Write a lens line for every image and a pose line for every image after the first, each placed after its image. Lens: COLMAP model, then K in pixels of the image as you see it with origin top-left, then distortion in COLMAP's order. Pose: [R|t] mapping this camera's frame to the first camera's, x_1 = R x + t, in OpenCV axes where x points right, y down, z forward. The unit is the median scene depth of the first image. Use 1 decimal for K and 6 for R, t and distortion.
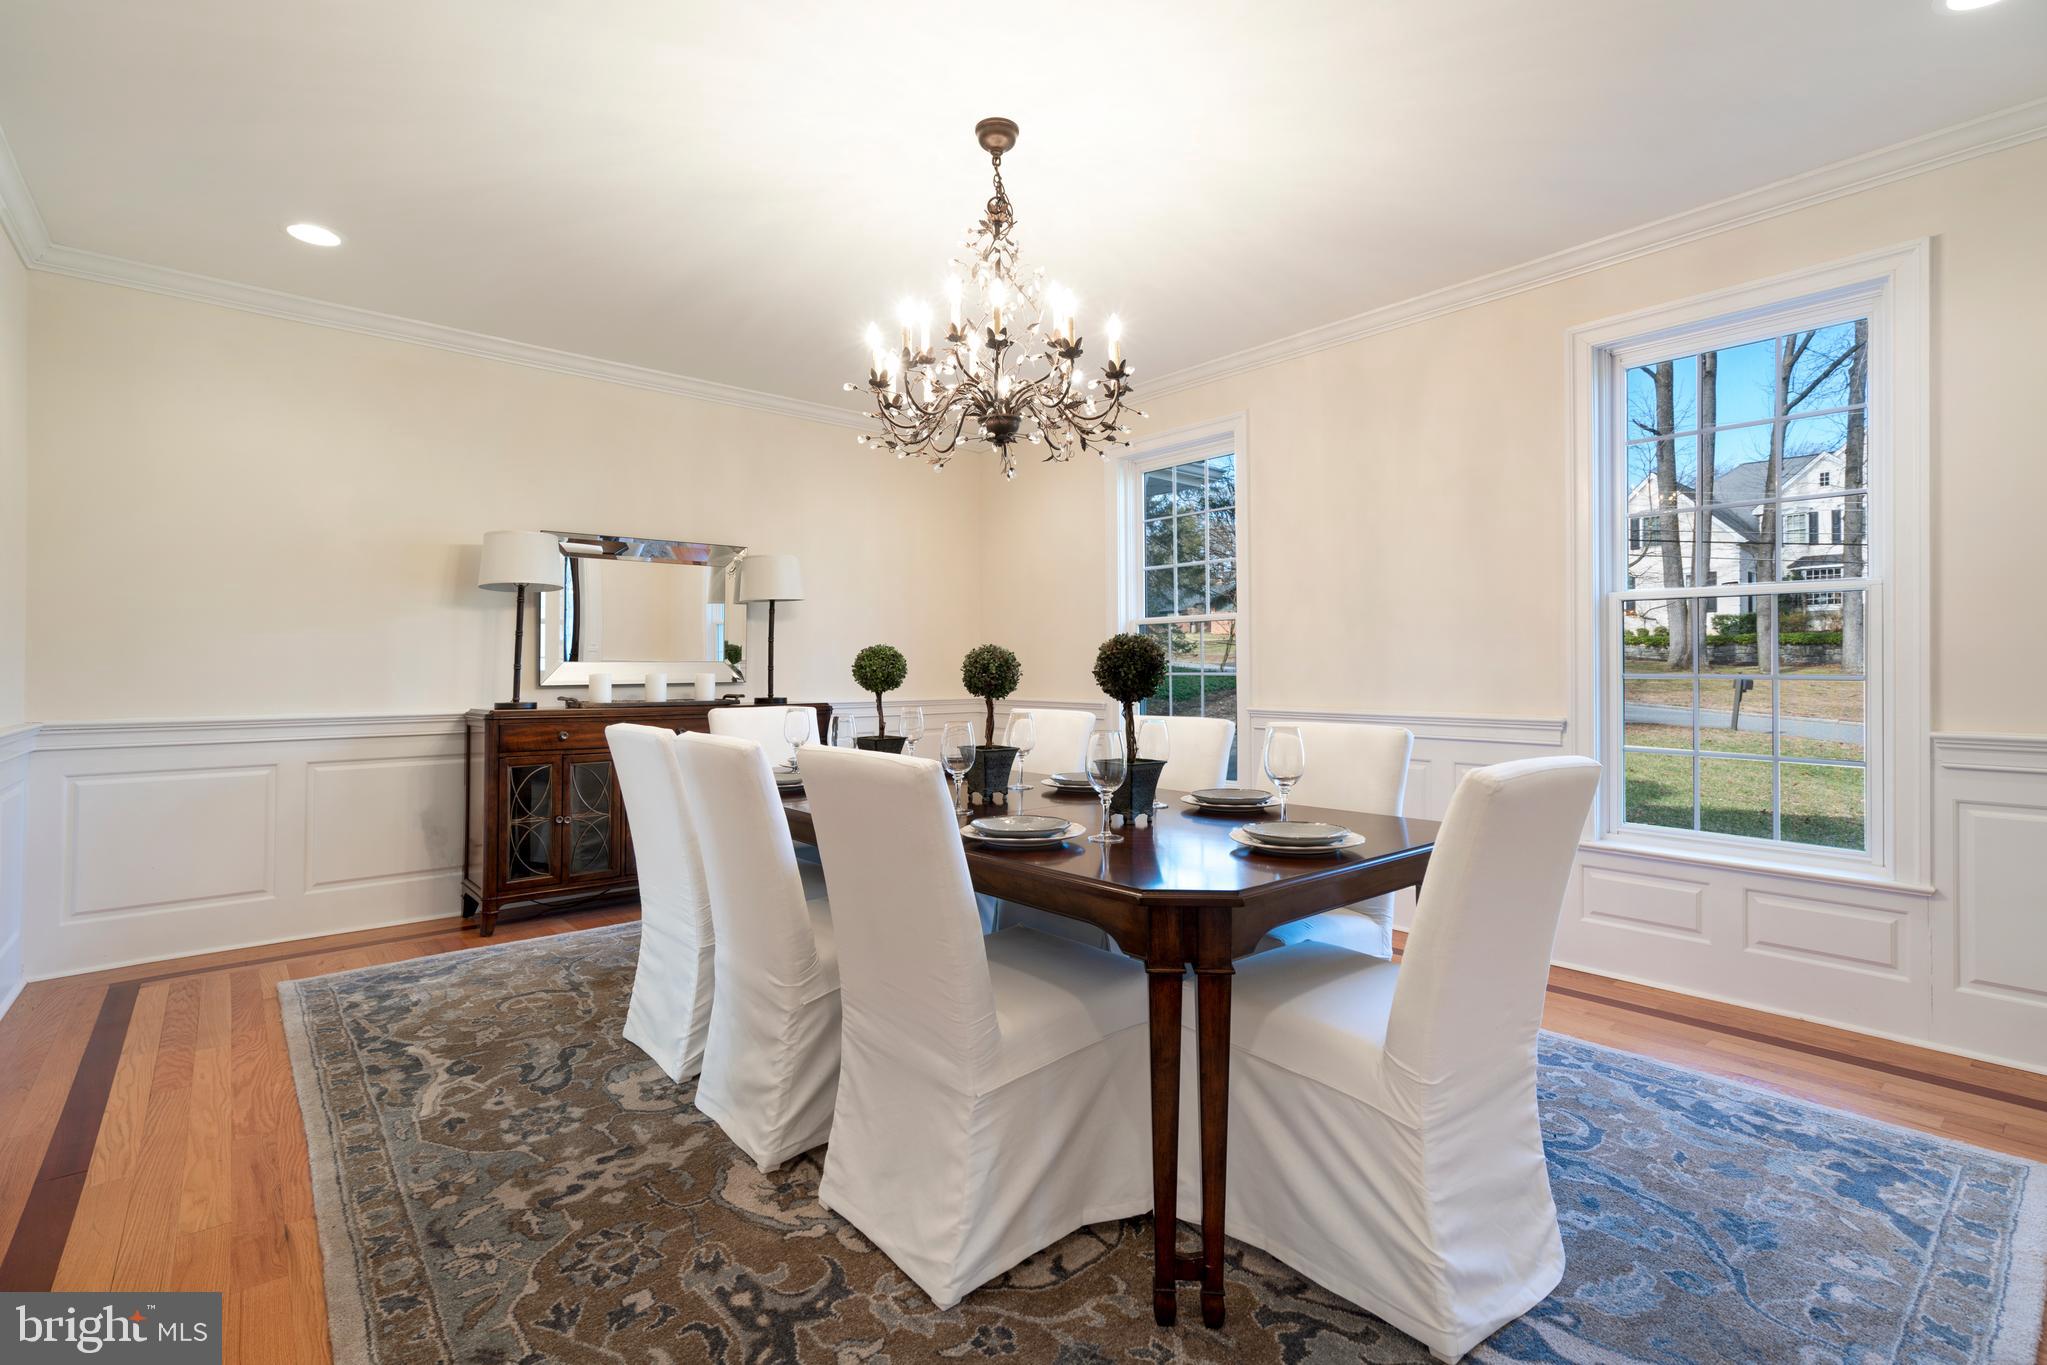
lens RADIAL K [[938.2, 0, 1018.9], [0, 938.2, 675.3], [0, 0, 1]] dist [0.003817, 0.000265]
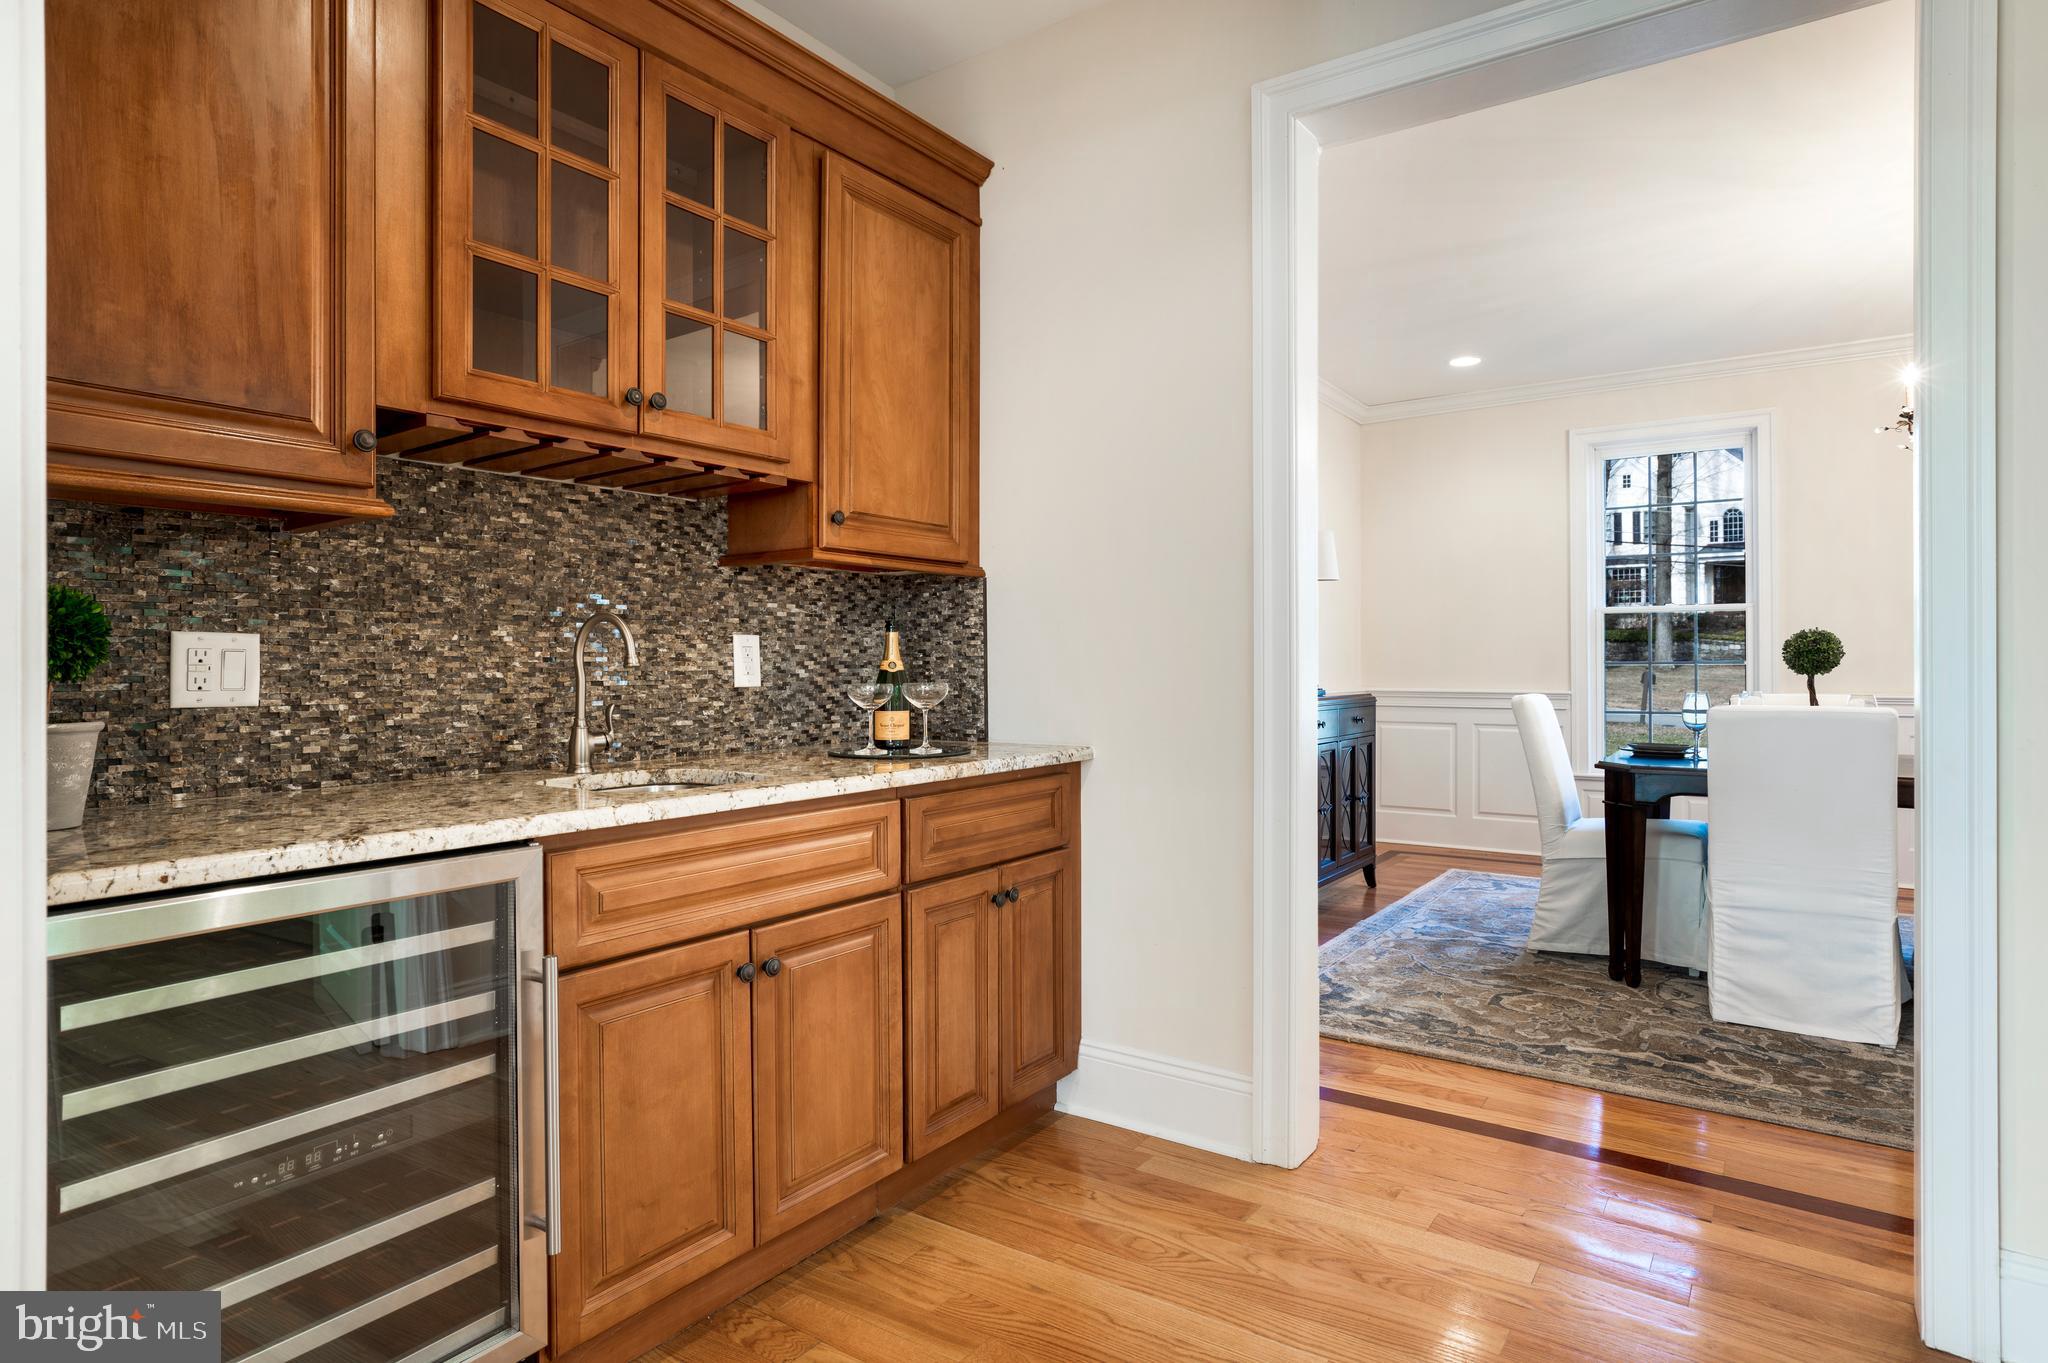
lens RADIAL K [[1132.8, 0, 1027.6], [0, 1132.8, 673.6], [0, 0, 1]] dist [-0.000658, 0.000825]
pose [[0.961244, -0.000875, 0.275698, -1.335546], [0.000982, 0.999999, -0.000247, 0.018590], [-0.275697, 0.000508, 0.961244, 0.053151]]
